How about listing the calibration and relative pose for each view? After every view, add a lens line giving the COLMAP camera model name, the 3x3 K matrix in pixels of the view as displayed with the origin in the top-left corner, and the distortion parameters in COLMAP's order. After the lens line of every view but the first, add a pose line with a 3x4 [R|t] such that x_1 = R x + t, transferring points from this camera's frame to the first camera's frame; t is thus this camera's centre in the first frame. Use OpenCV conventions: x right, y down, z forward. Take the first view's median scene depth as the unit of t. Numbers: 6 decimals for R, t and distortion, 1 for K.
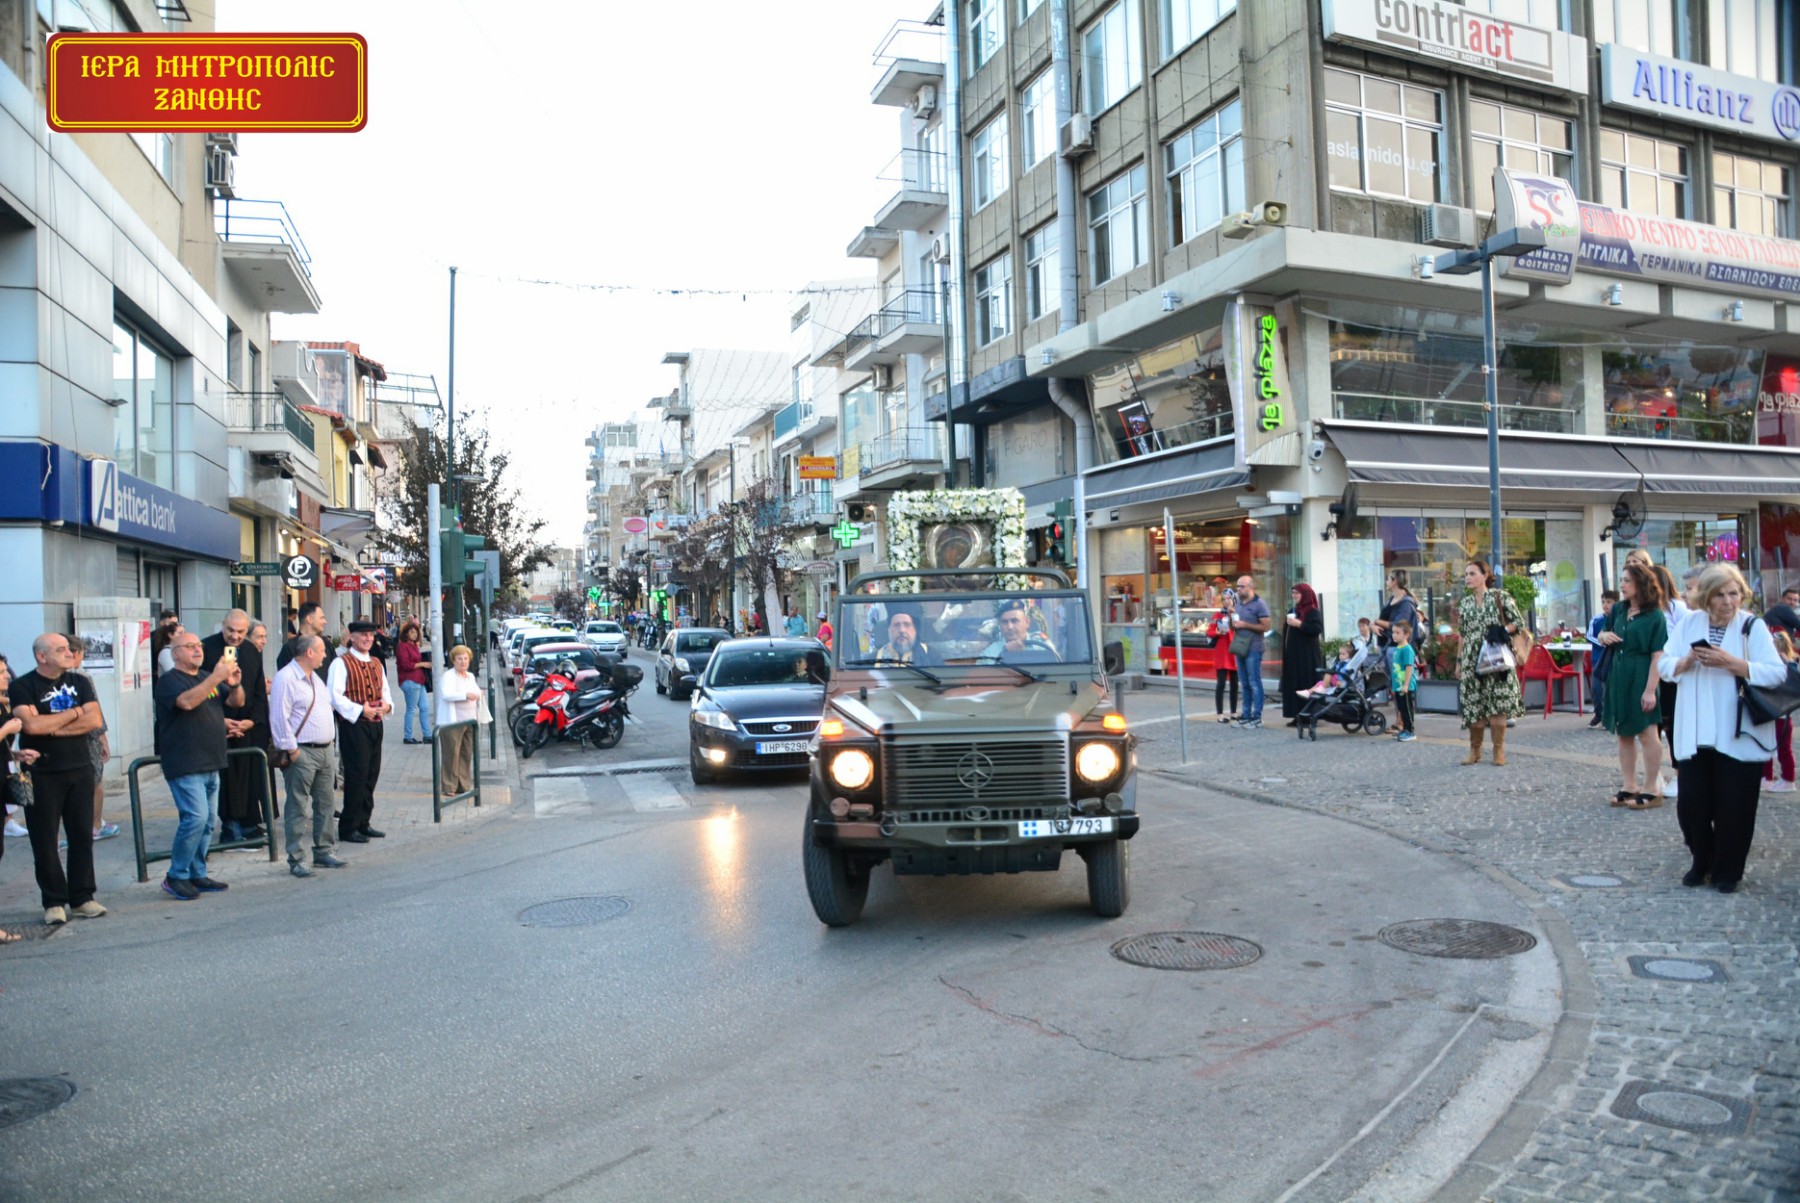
lens RADIAL K [[1219.6, 0, 874.5], [0, 1219.6, 602.1], [0, 0, 1]] dist [-0.137570, 0.073097]
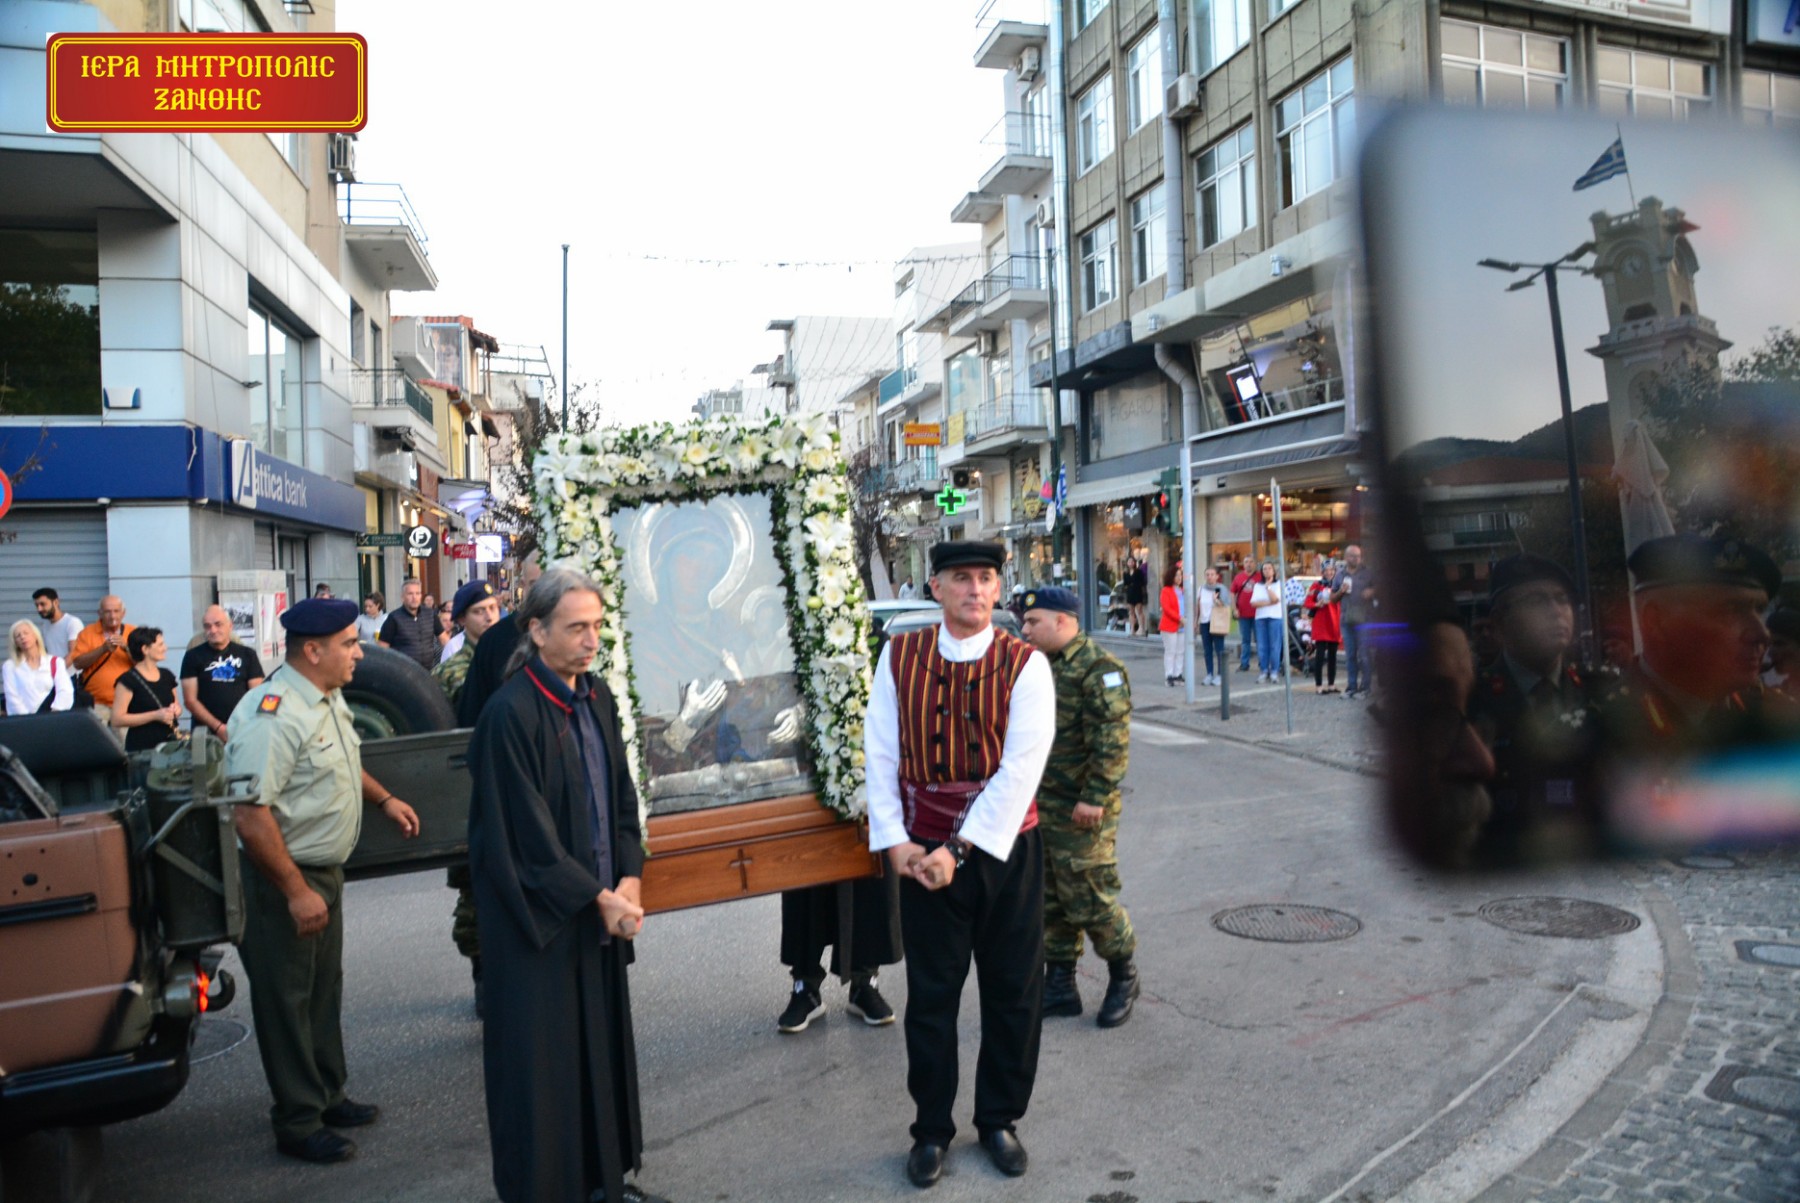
lens RADIAL K [[1219.6, 0, 874.5], [0, 1219.6, 602.1], [0, 0, 1]] dist [-0.137570, 0.073097]
pose [[0.996344, 0.001452, -0.085418, -0.000609], [0.001088, 0.999559, 0.029687, -0.003503], [0.085423, -0.029671, 0.995903, -0.009145]]
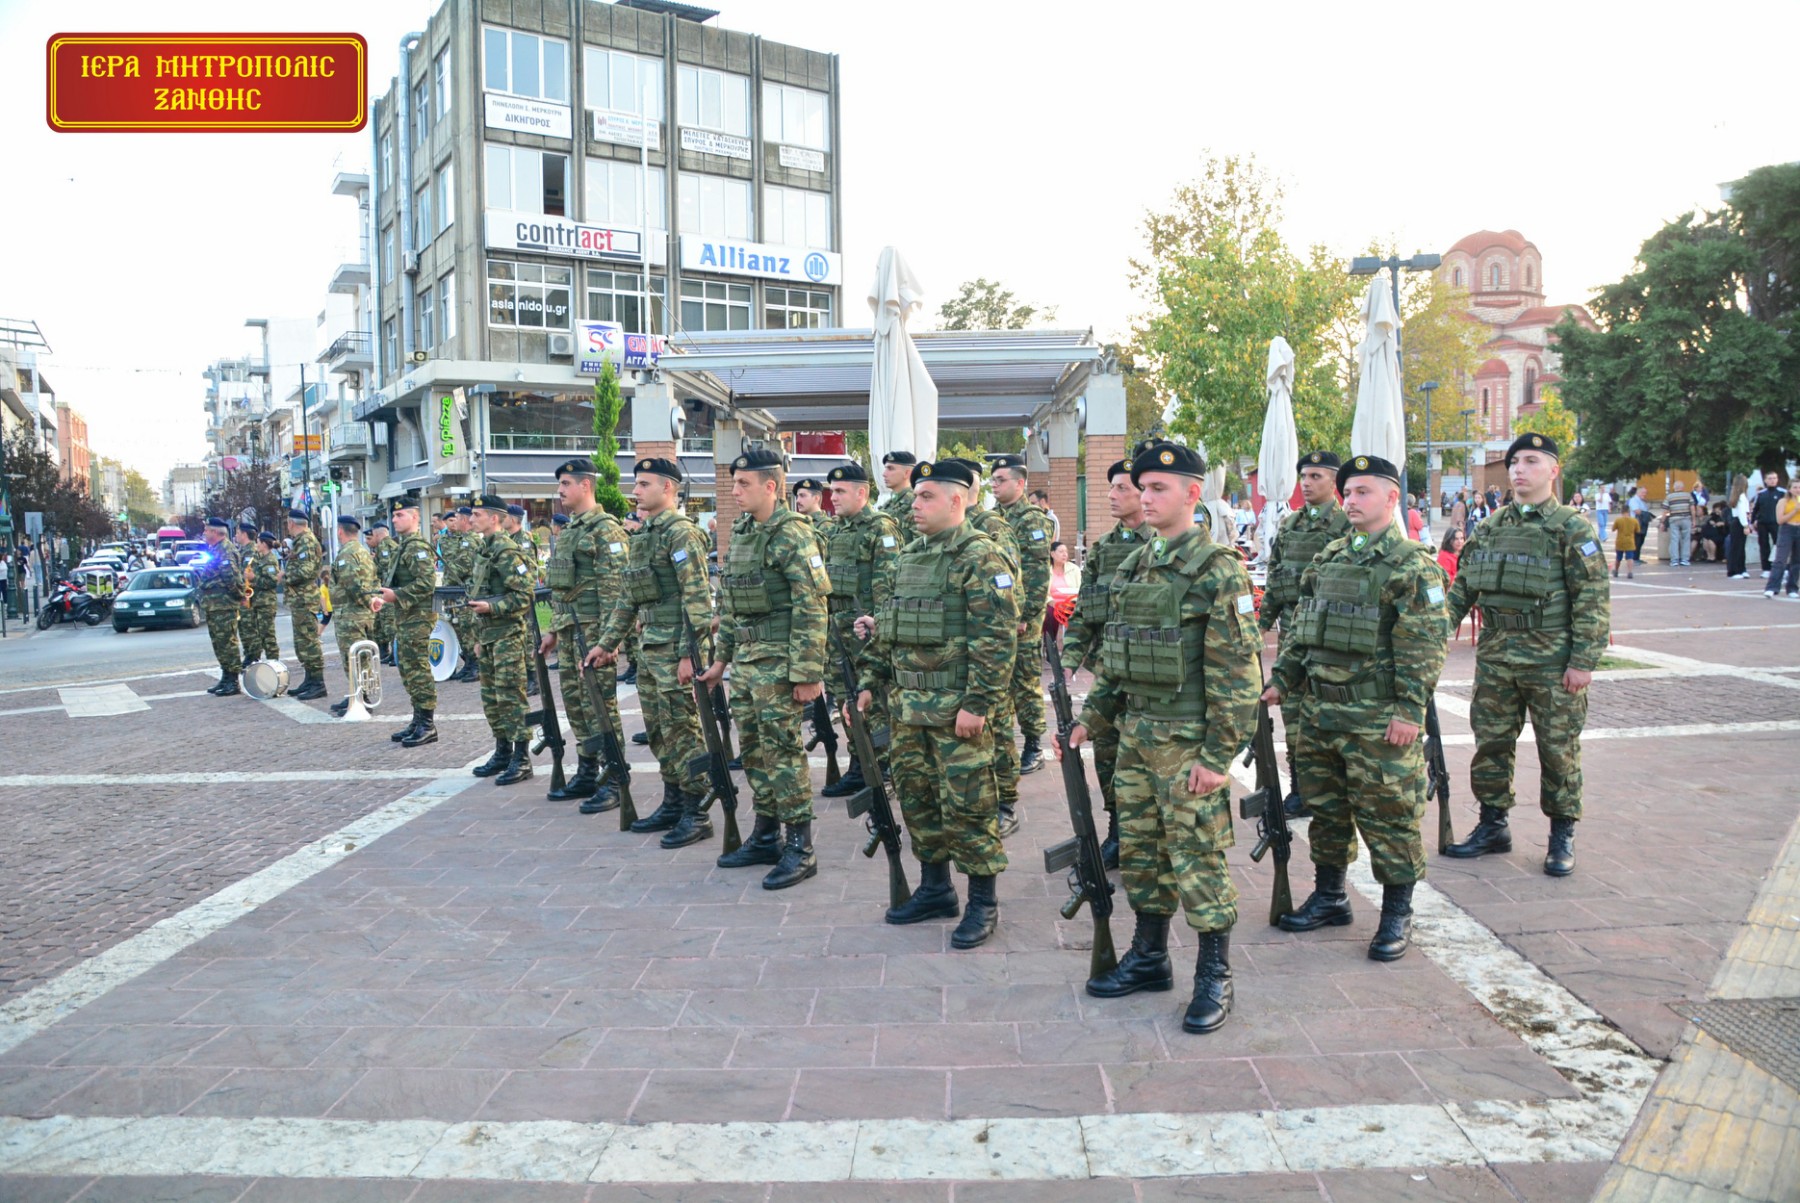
lens RADIAL K [[1219.6, 0, 874.5], [0, 1219.6, 602.1], [0, 0, 1]] dist [-0.137570, 0.073097]
pose [[0.967964, -0.009049, 0.250925, 0.424898], [-0.007589, 0.997839, 0.065261, -0.032164], [-0.250973, -0.065074, 0.965804, -0.895417]]
